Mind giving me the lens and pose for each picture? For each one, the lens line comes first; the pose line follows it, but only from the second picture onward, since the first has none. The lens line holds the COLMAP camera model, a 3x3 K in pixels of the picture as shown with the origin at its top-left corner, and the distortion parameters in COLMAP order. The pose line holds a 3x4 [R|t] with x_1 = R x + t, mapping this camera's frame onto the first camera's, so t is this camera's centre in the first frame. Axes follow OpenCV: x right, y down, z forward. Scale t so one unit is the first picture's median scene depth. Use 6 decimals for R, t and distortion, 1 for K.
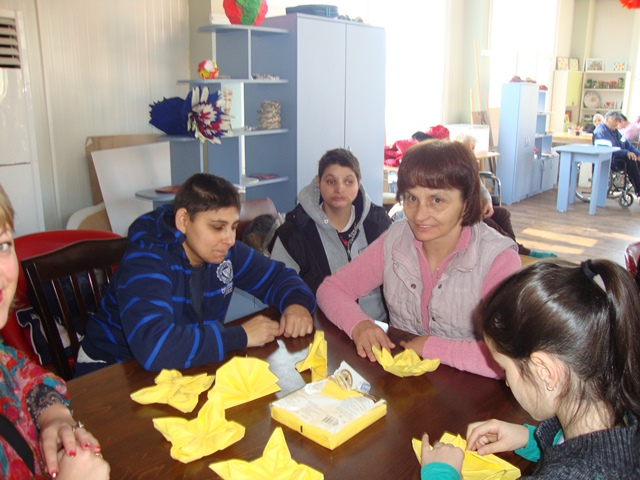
lens RADIAL K [[554.6, 0, 320.0], [0, 554.6, 240.0], [0, 0, 1]] dist [-0.134522, 0.014117]
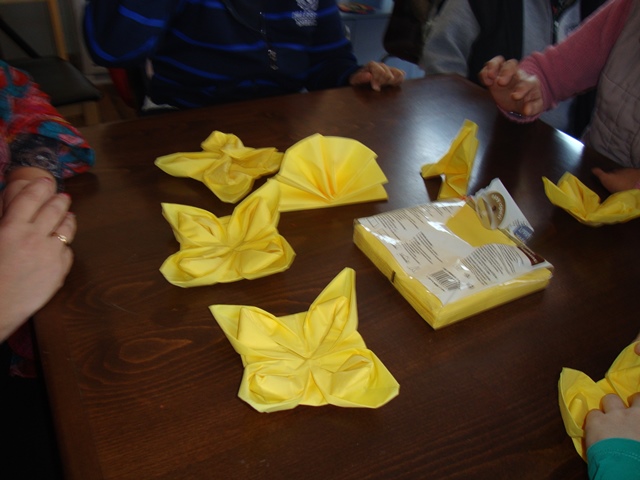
lens RADIAL K [[554.6, 0, 320.0], [0, 554.6, 240.0], [0, 0, 1]] dist [-0.134522, 0.014117]
pose [[0.939804, 0.253778, -0.228835, 0.015425], [-0.153181, 0.911488, 0.381738, 0.093805], [0.305457, -0.323706, 0.895495, 0.437057]]
